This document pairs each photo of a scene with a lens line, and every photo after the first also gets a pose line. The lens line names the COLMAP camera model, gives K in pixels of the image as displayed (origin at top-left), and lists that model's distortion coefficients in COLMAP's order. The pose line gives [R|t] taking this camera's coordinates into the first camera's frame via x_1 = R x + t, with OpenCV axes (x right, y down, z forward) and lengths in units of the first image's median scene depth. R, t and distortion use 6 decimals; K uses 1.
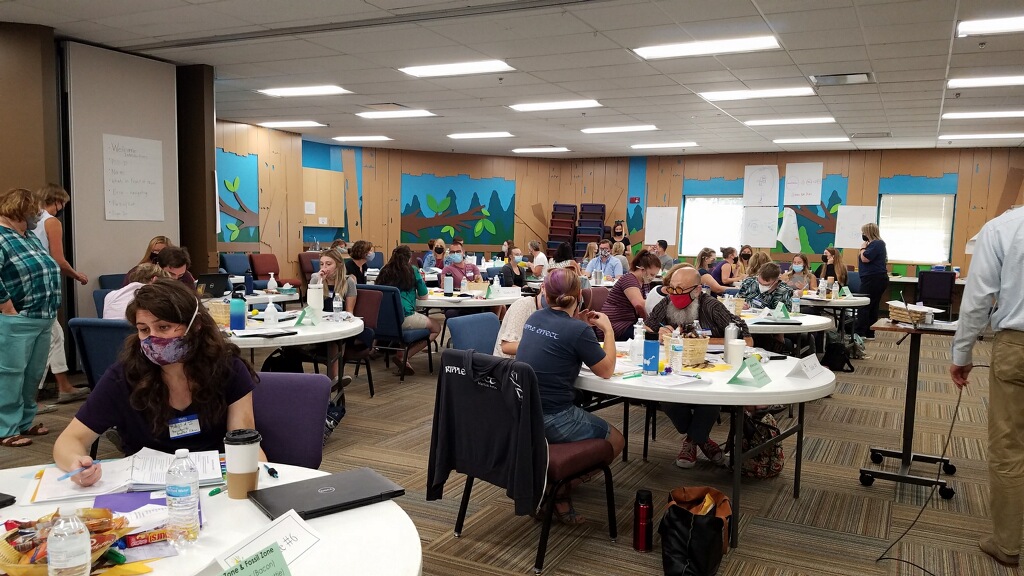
lens RADIAL K [[776.7, 0, 543.3], [0, 776.7, 309.7], [0, 0, 1]] dist [0.096898, -0.159987]
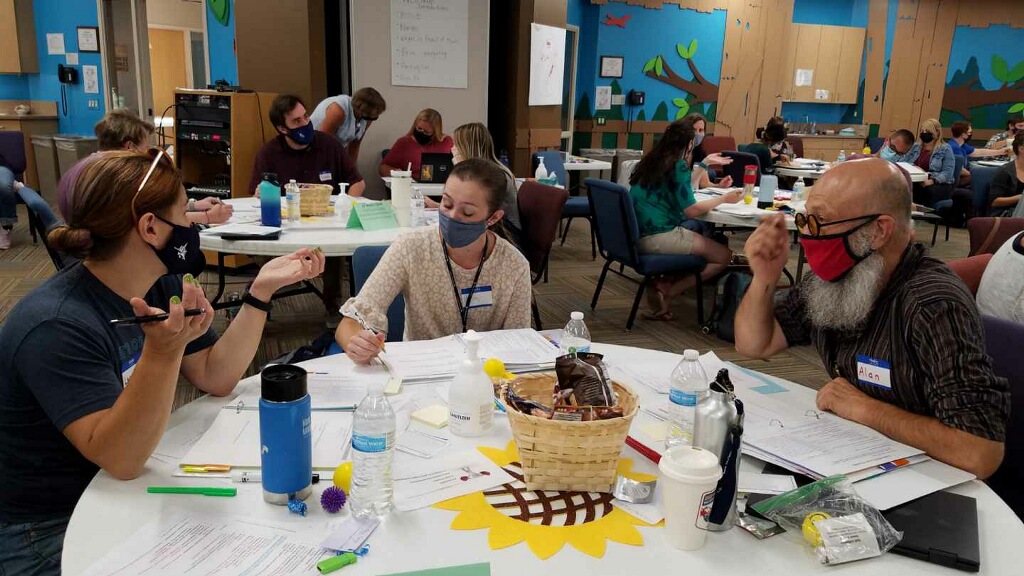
lens RADIAL K [[813.0, 0, 510.8], [0, 813.0, 316.3], [0, 0, 1]] dist [0.115283, -0.199100]
pose [[0.702767, 0.186317, -0.686589, 0.121120], [-0.088796, 0.980522, 0.175192, -0.017458], [0.705857, -0.062152, 0.705622, 0.230558]]
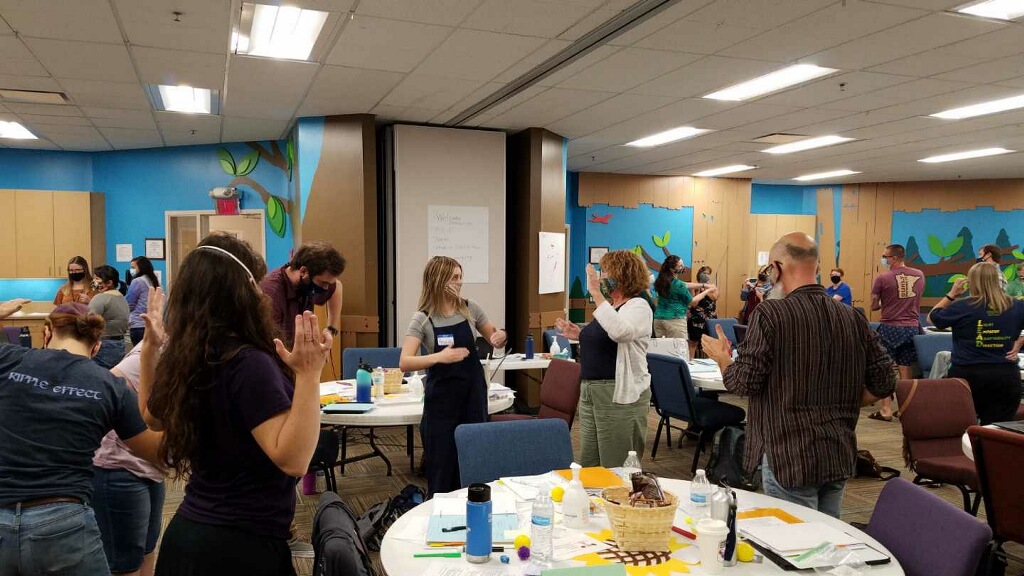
lens RADIAL K [[797.4, 0, 512.1], [0, 797.4, 309.3], [0, 0, 1]] dist [0.191894, -0.338908]
pose [[0.718862, 0.015986, -0.694969, 0.162167], [-0.057522, 0.997675, -0.036551, -0.024058], [0.692769, 0.066251, 0.718110, 0.155722]]
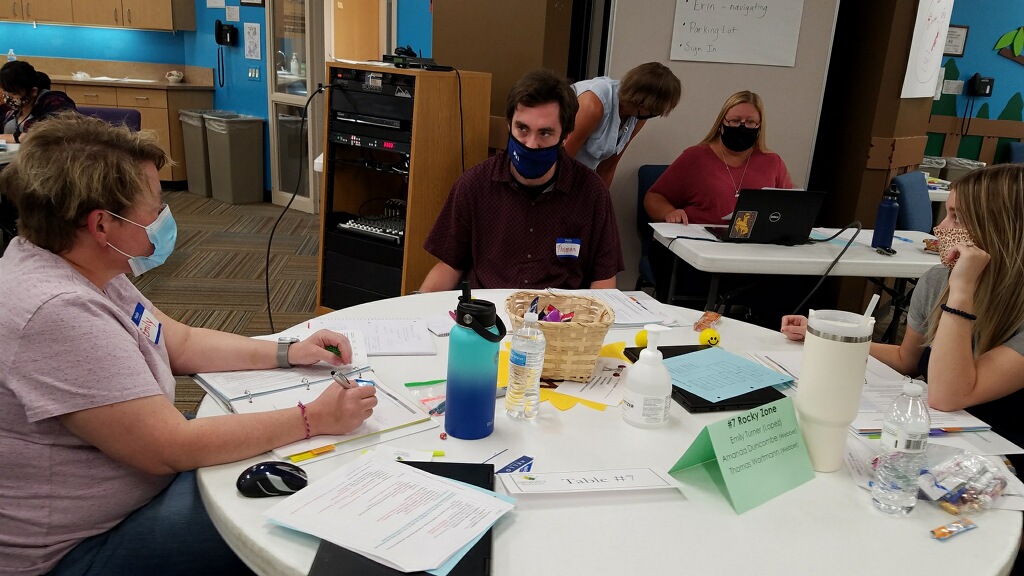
lens RADIAL K [[776.7, 0, 543.3], [0, 776.7, 309.7], [0, 0, 1]] dist [0.096898, -0.159987]
pose [[0.557755, 0.264764, -0.786645, -0.084865], [-0.131925, 0.963989, 0.230915, -0.034596], [0.819454, -0.025016, 0.572598, 0.339483]]
